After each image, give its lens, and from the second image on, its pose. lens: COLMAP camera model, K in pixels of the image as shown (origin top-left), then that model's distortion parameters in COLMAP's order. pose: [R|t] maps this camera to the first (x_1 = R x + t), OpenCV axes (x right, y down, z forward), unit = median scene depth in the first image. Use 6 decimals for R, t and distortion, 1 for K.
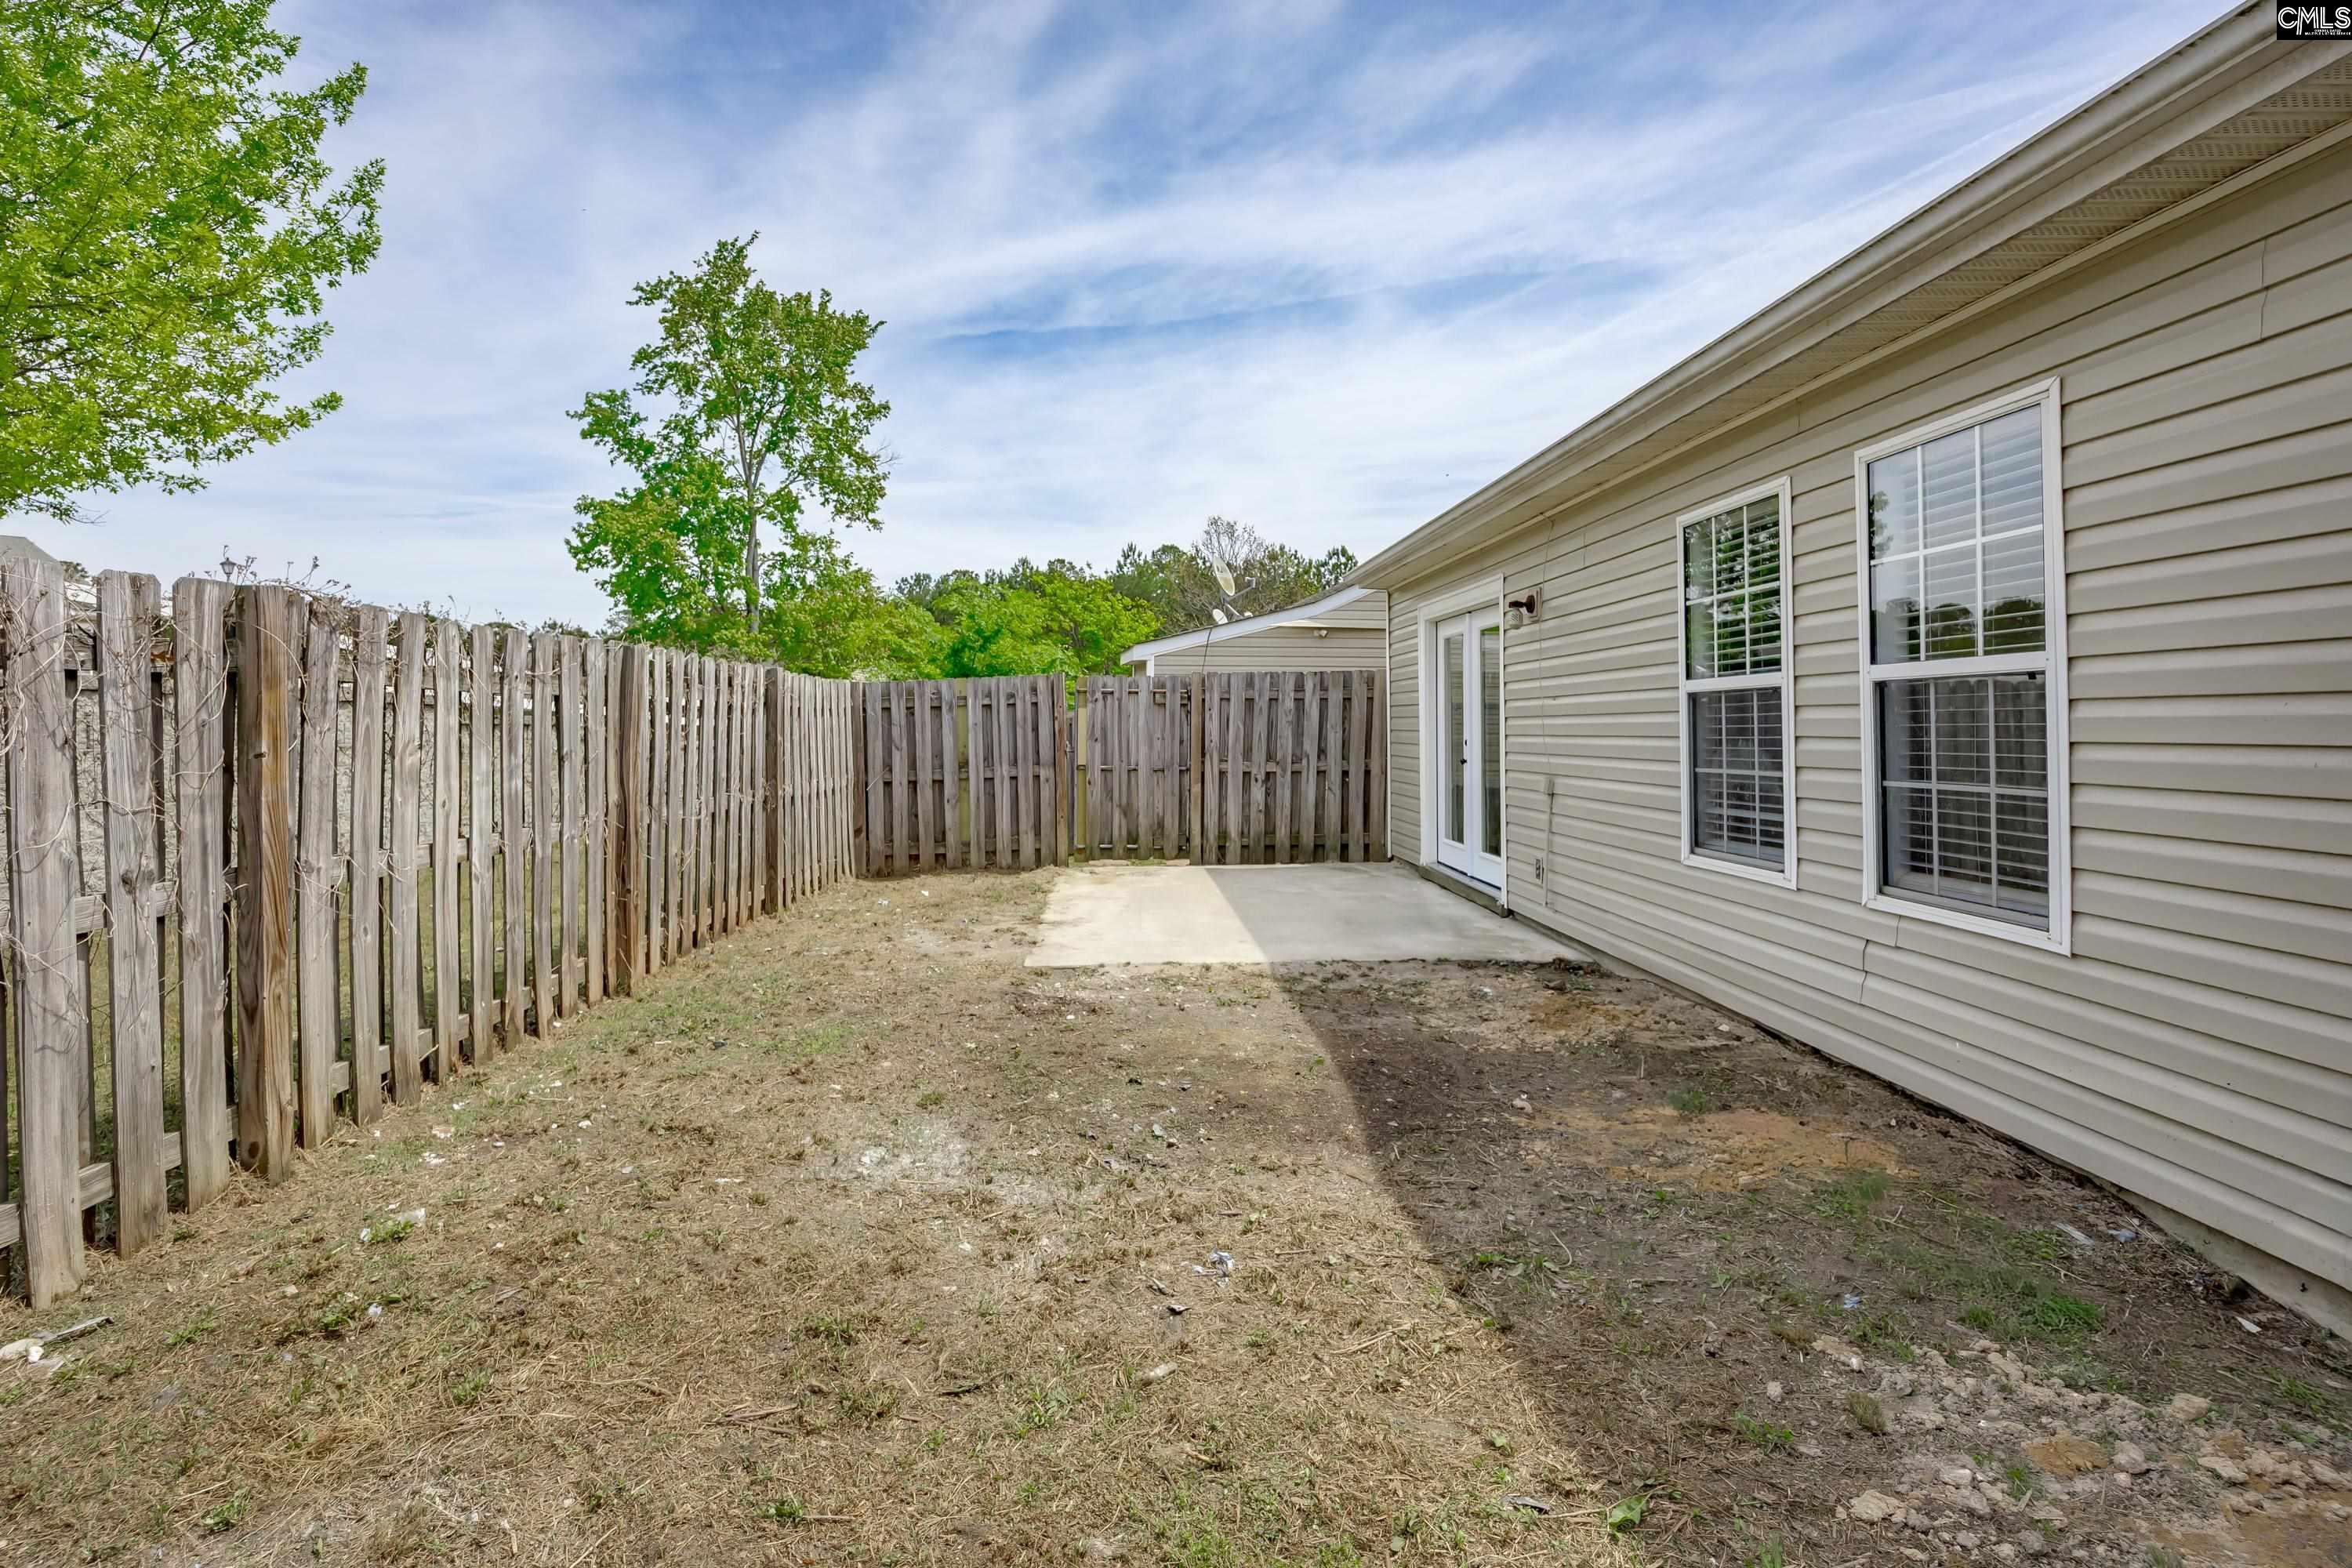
lens RADIAL K [[1037.9, 0, 1175.3], [0, 1037.9, 769.3], [0, 0, 1]] dist [-0.011295, 0.000235]
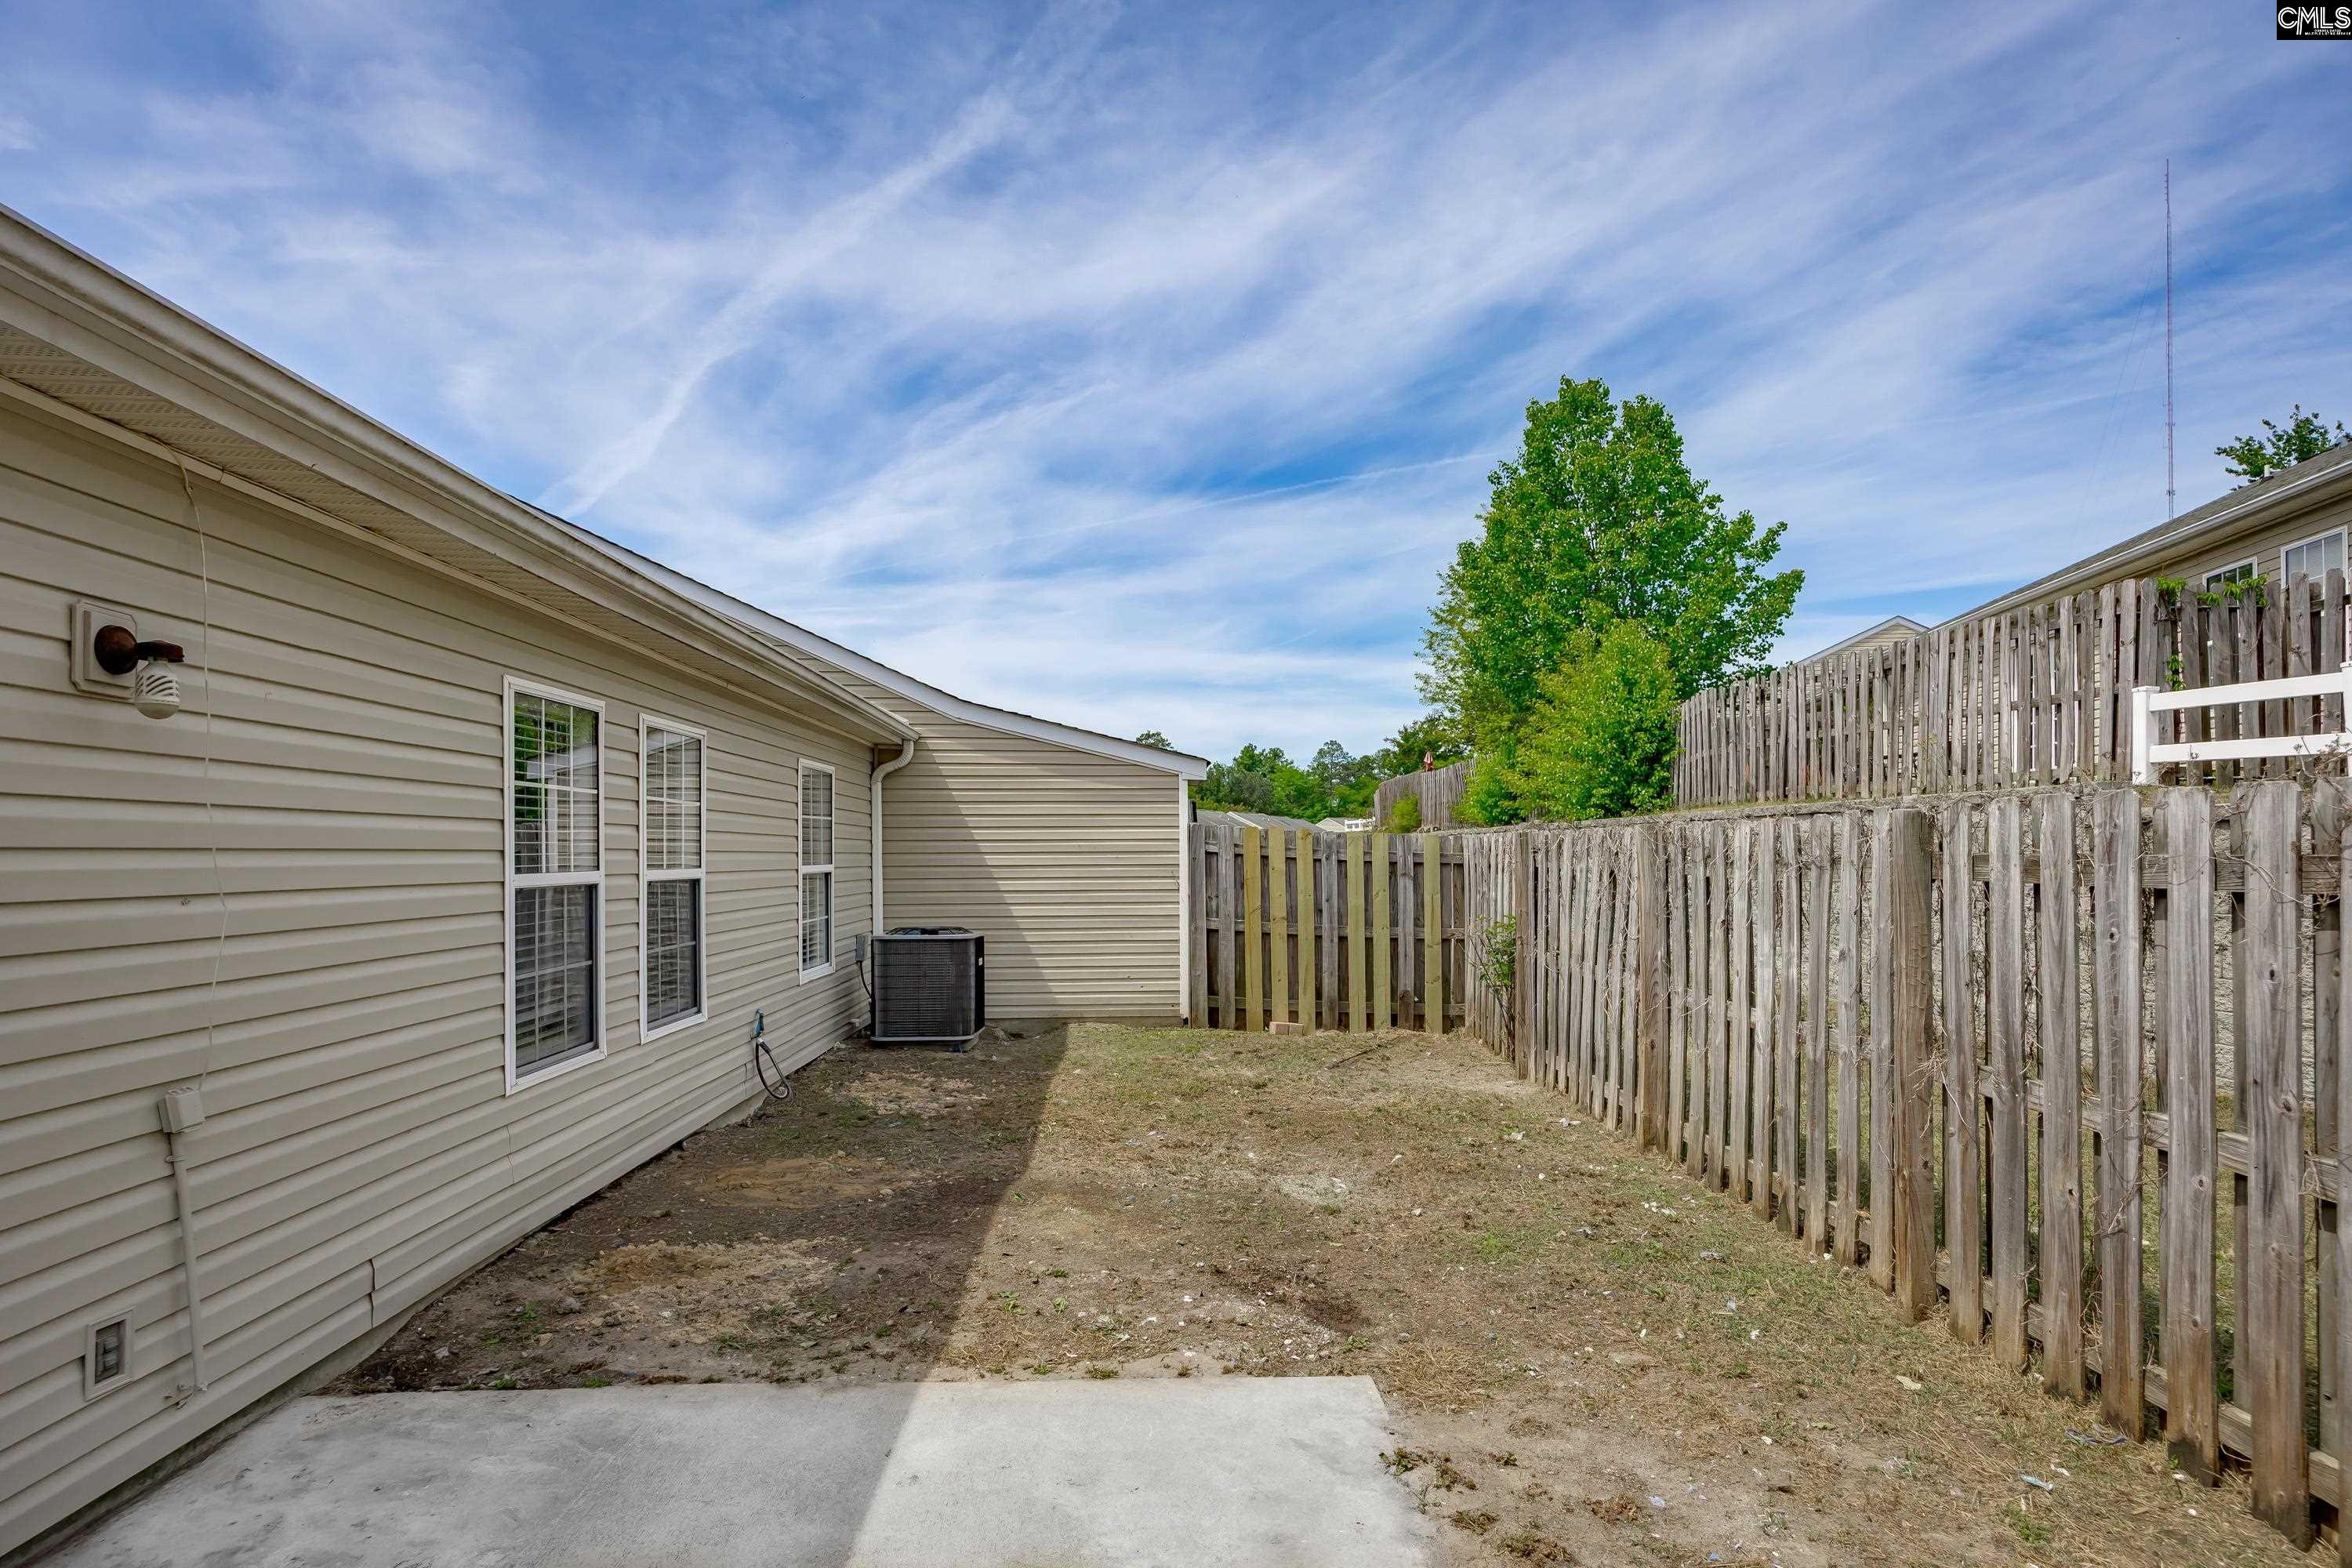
lens RADIAL K [[1037.9, 0, 1175.3], [0, 1037.9, 769.3], [0, 0, 1]] dist [-0.011295, 0.000235]
pose [[-0.999539, 0.007678, 0.029359, -0.075983], [0.006458, 0.999121, -0.041416, -0.134718], [-0.029651, -0.041207, -0.998711, 1.850815]]
